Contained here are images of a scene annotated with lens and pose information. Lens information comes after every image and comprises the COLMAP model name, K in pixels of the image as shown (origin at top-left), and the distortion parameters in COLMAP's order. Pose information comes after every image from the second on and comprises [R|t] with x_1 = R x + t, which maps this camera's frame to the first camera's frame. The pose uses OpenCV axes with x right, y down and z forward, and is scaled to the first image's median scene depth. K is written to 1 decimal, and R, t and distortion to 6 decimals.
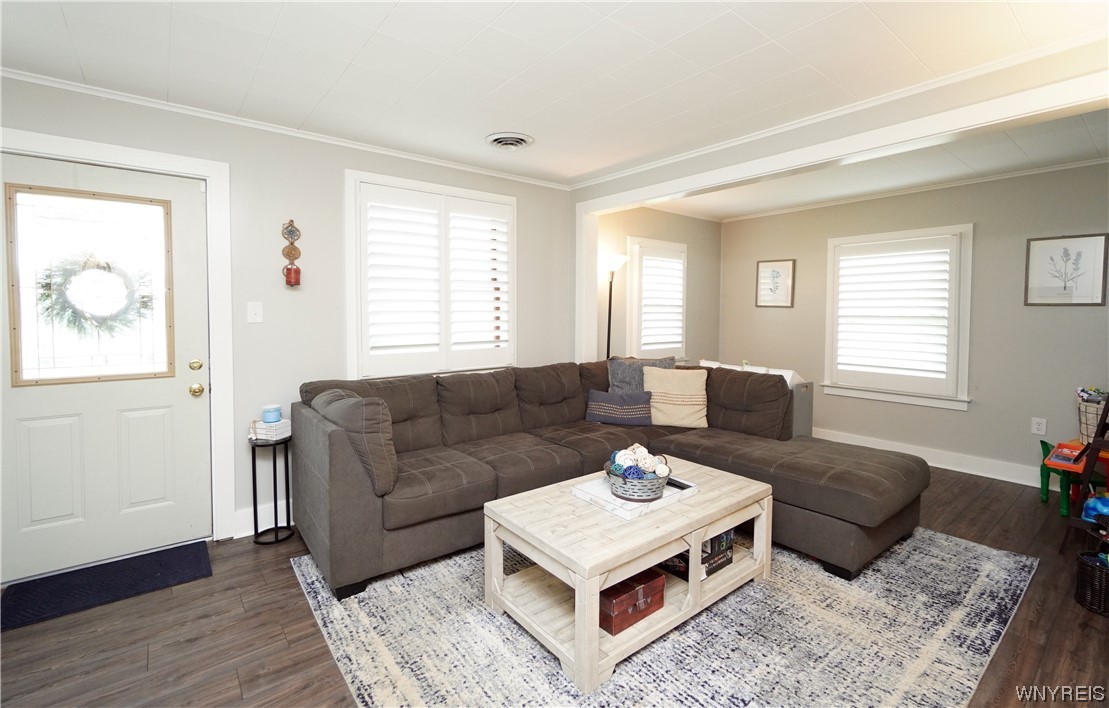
lens RADIAL K [[498.5, 0, 552.0], [0, 498.5, 329.9], [0, 0, 1]] dist [0.000560, 0.000243]
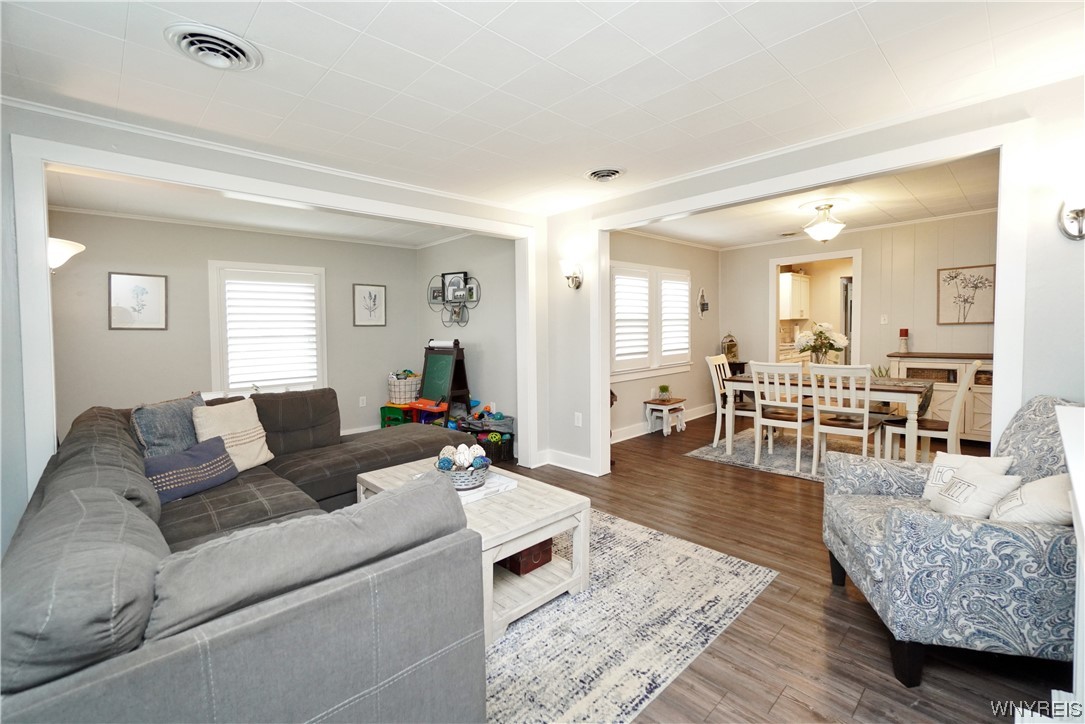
lens RADIAL K [[473.1, 0, 543.1], [0, 473.1, 358.9], [0, 0, 1]] dist [-0.000365, 0.000262]
pose [[-0.107197, -0.066161, 0.992034, -0.688907], [0.059540, 0.995566, 0.072830, -0.023892], [-0.992453, 0.066873, -0.102783, 0.675440]]
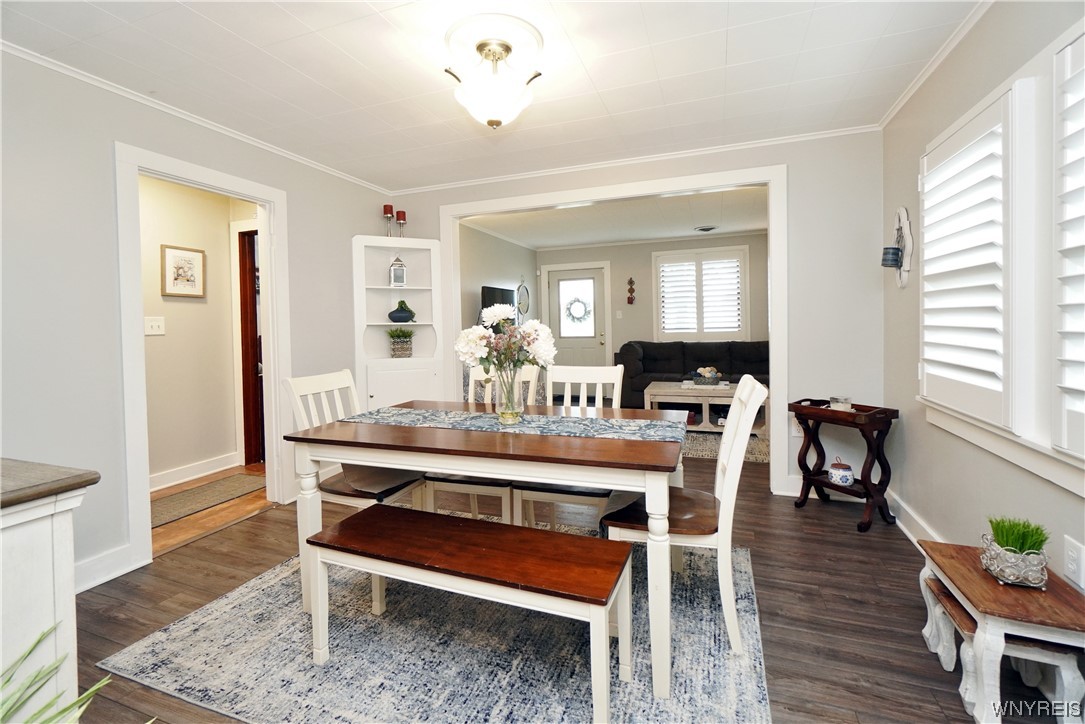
lens RADIAL K [[502.2, 0, 540.5], [0, 502.2, 332.6], [0, 0, 1]] dist [-0.000016, 0.000102]
pose [[0.520339, 0.000287, -0.853960, 1.309289], [-0.007359, 0.999964, -0.004148, 0.065688], [0.853928, 0.008443, 0.520323, -0.659364]]
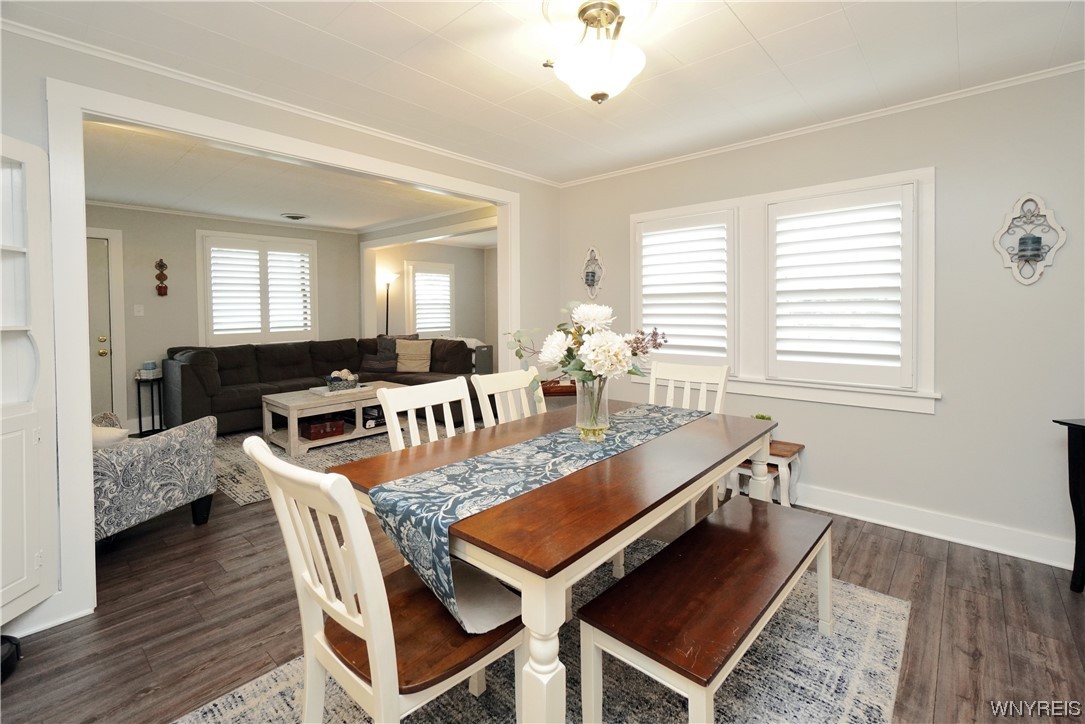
lens RADIAL K [[477.3, 0, 557.6], [0, 477.3, 320.4], [0, 0, 1]] dist [0.000782, 0.000056]
pose [[0.980801, -0.018495, 0.194133, 0.508406], [0.021372, 0.999690, -0.012735, 0.049939], [-0.193838, 0.016640, 0.980892, -0.905075]]
